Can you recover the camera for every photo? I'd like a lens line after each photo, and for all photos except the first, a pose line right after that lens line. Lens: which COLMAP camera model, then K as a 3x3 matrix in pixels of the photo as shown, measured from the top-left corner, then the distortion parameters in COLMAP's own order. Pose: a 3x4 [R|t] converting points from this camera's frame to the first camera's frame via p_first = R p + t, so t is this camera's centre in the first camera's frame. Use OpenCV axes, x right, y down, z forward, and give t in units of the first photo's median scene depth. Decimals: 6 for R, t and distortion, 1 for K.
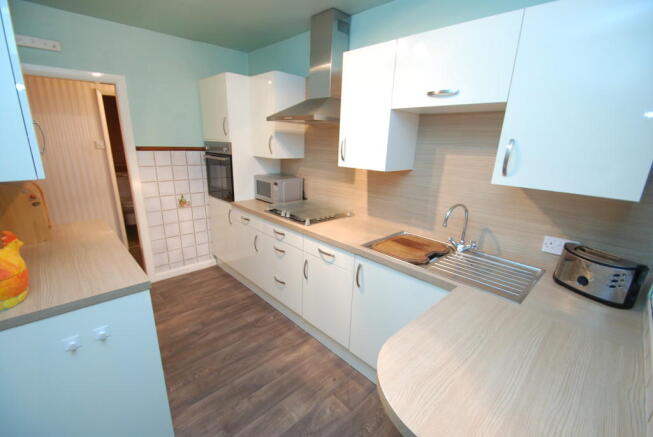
lens RADIAL K [[285.6, 0, 321.2], [0, 285.6, 219.4], [0, 0, 1]] dist [-0.005626, -0.001533]
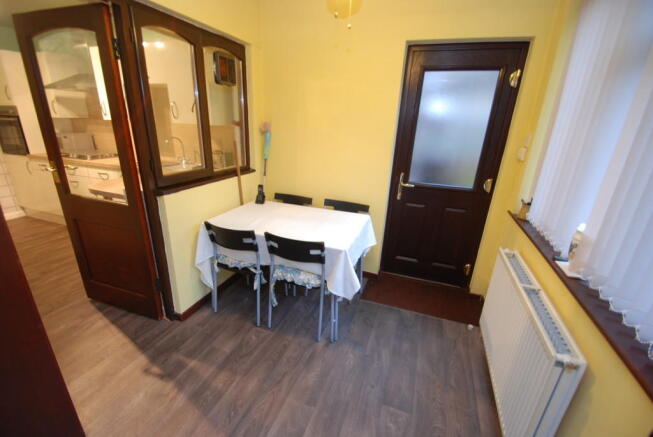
lens RADIAL K [[285.6, 0, 324.7], [0, 285.6, 218.9], [0, 0, 1]] dist [-0.005626, -0.001533]
pose [[0.900384, -0.141760, 0.411354, 0.408152], [0.113422, 0.989218, 0.092641, 0.329300], [-0.420051, -0.036756, 0.906756, -0.901187]]
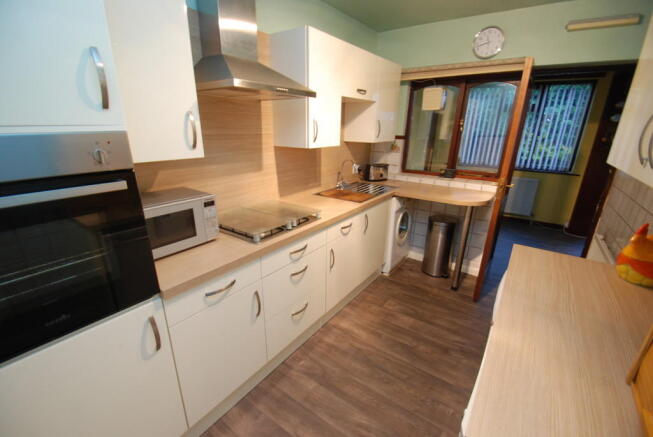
lens RADIAL K [[285.6, 0, 322.5], [0, 285.6, 222.1], [0, 0, 1]] dist [-0.005626, -0.001533]
pose [[-0.183336, -0.349789, 0.918714, -0.870313], [0.241653, 0.889842, 0.387020, -0.310102], [-0.952886, 0.292965, -0.078613, 1.046313]]
